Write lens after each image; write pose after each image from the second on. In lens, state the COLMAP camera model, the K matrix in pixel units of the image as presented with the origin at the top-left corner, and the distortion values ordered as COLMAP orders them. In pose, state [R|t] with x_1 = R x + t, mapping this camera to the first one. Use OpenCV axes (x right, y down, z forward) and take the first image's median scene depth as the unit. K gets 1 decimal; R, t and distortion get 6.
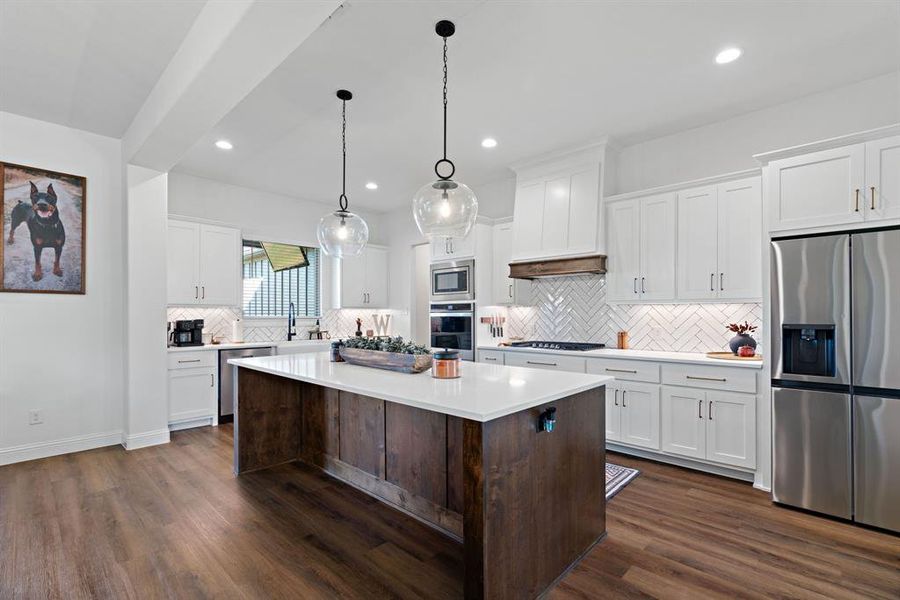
lens RADIAL K [[404.3, 0, 455.4], [0, 404.3, 311.5], [0, 0, 1]] dist [-0.000835, 0.000354]
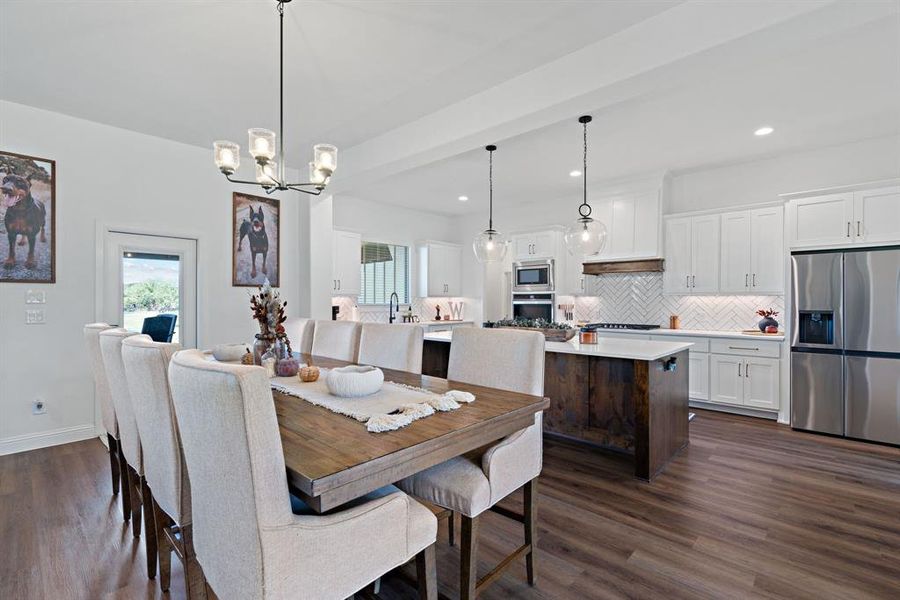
lens RADIAL K [[411.0, 0, 455.6], [0, 411.0, 299.5], [0, 0, 1]] dist [-0.002002, 0.000513]
pose [[0.999978, 0.001684, 0.006366, -0.354791], [-0.001717, 0.999985, 0.005209, -0.010661], [-0.006357, -0.005220, 0.999966, -0.385155]]
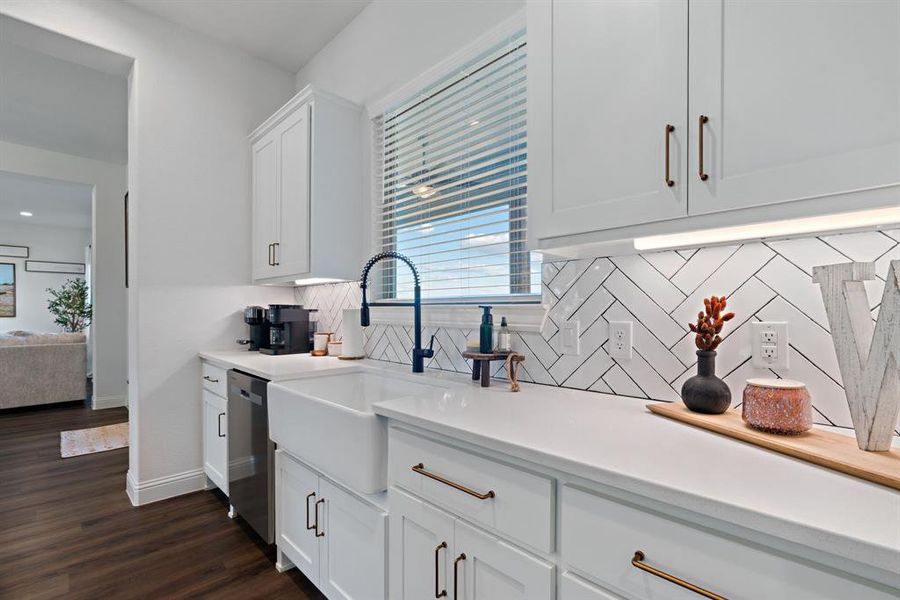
lens RADIAL K [[404.3, 0, 455.4], [0, 404.3, 311.5], [0, 0, 1]] dist [-0.000835, 0.000354]
pose [[-0.031119, -0.000111, -0.999516, -0.143041], [0.004252, 0.999991, -0.000243, 0.037917], [0.999507, -0.004257, -0.031118, 1.656865]]
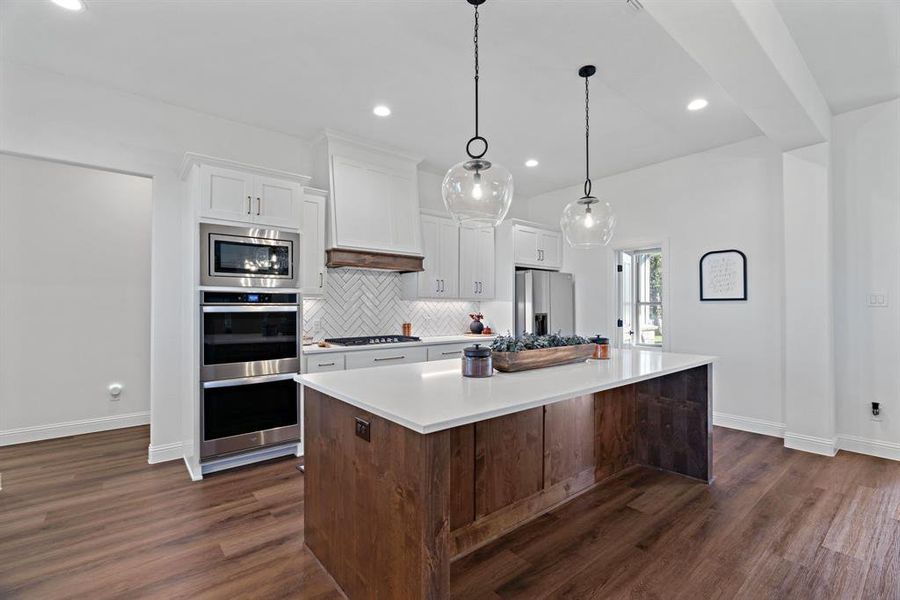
lens RADIAL K [[405.4, 0, 451.5], [0, 405.4, 305.7], [0, 0, 1]] dist [-0.005616, -0.000264]
pose [[0.127008, 0.005360, 0.991887, -0.849136], [-0.004750, 0.999977, -0.004795, 0.005181], [-0.991890, -0.004102, 0.127030, 0.832428]]
